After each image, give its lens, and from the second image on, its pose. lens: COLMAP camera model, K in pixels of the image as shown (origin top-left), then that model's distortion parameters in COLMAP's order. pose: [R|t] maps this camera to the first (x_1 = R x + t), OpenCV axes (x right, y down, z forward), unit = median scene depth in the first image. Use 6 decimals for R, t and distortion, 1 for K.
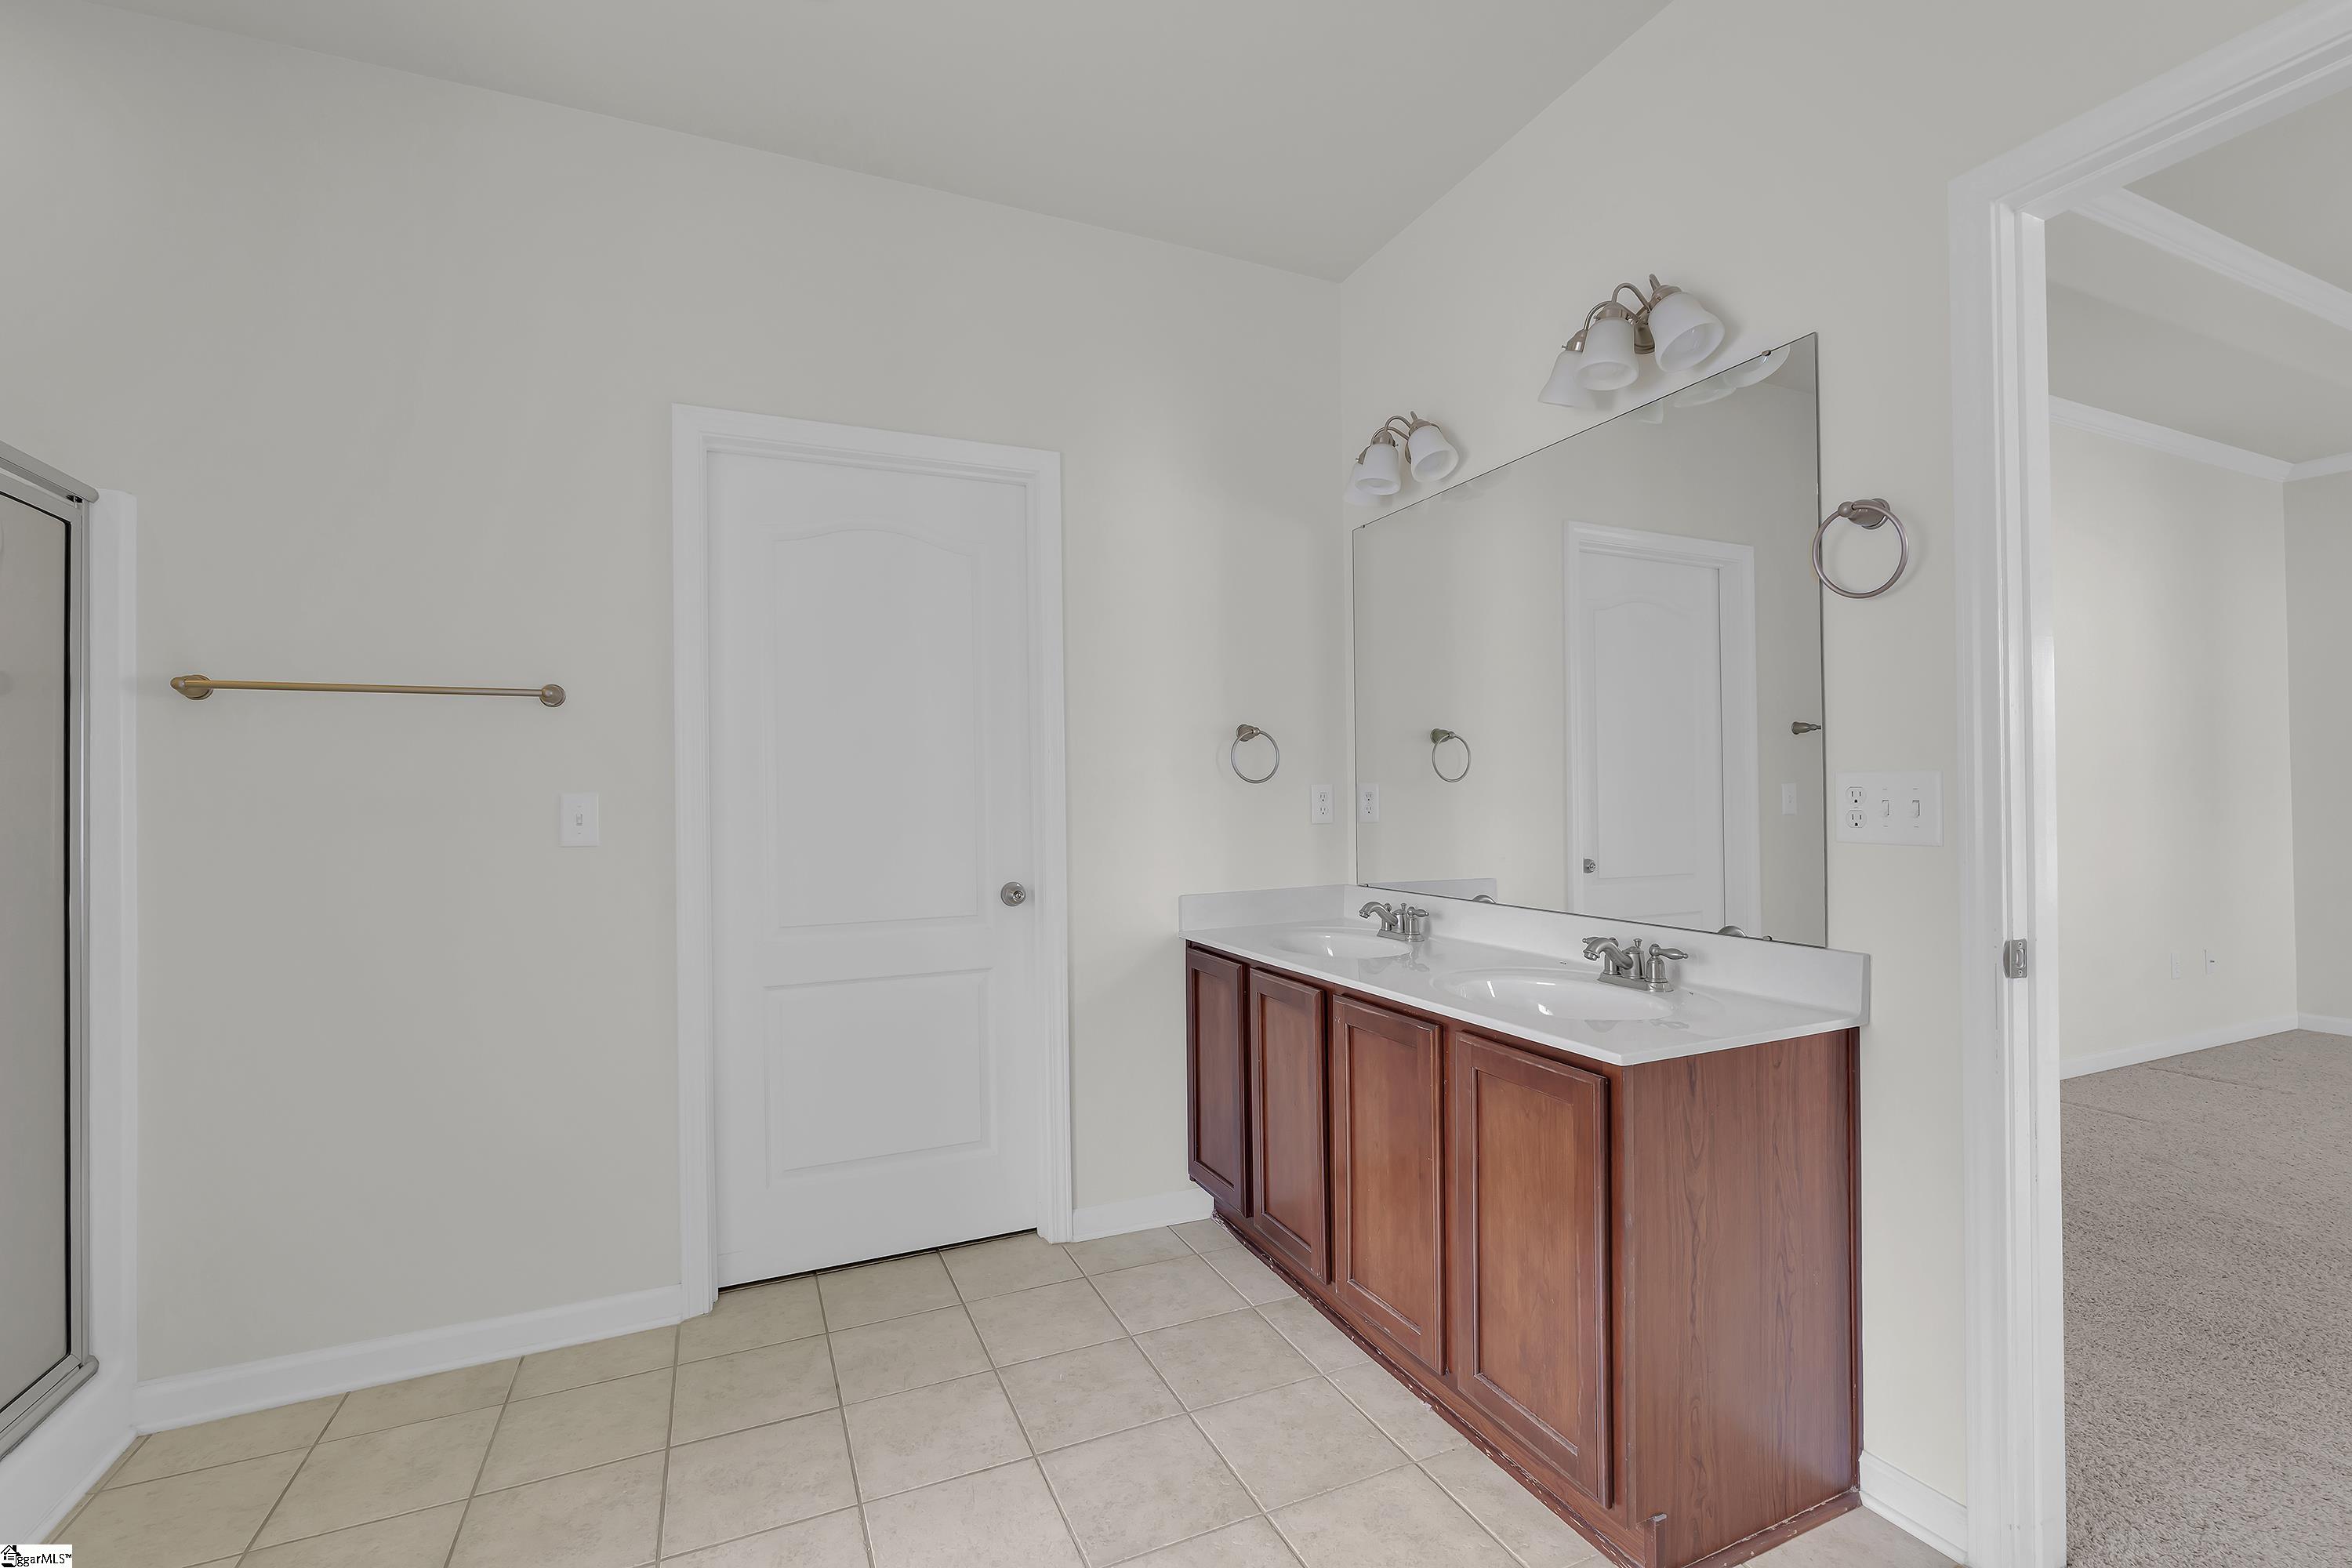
lens RADIAL K [[1029.6, 0, 1178.8], [0, 1029.6, 783.5], [0, 0, 1]] dist [-0.001805, 0.000034]
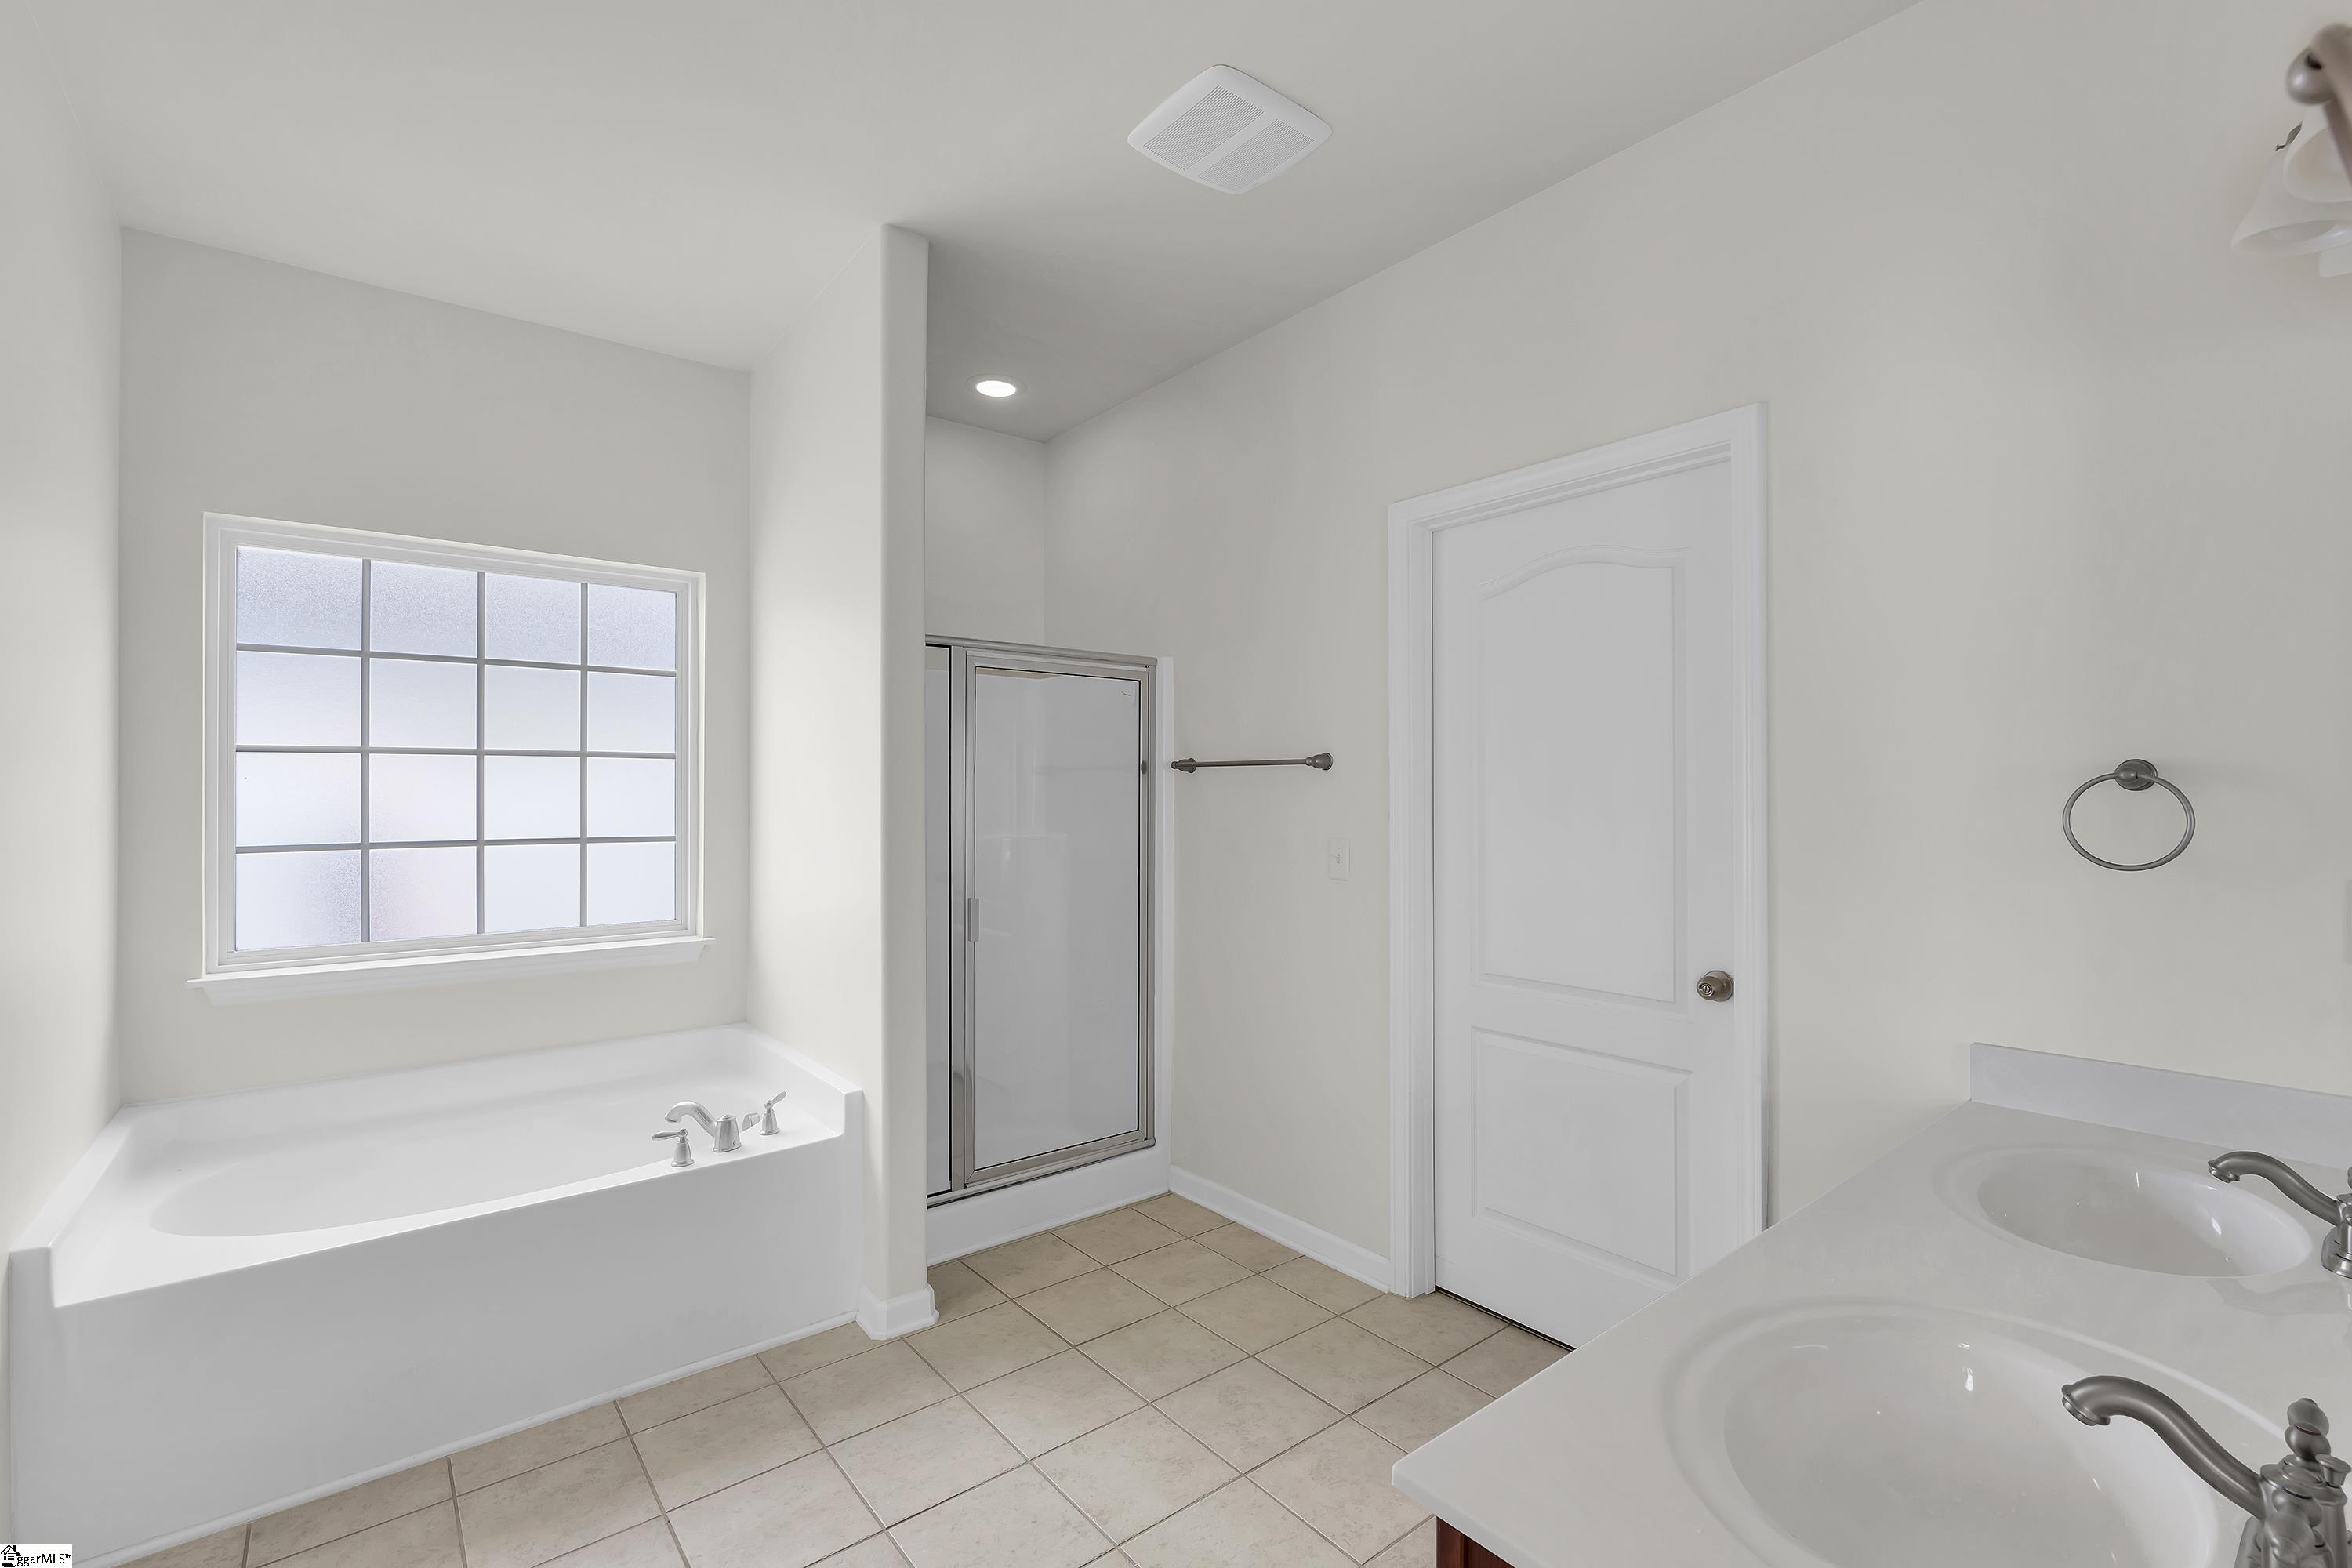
lens RADIAL K [[1029.6, 0, 1188.9], [0, 1029.6, 798.0], [0, 0, 1]] dist [-0.001805, 0.000034]
pose [[0.262739, 0.015496, -0.964743, 0.658104], [0.003255, 0.999851, 0.016947, -0.067971], [0.964862, -0.007593, 0.262649, 0.543251]]
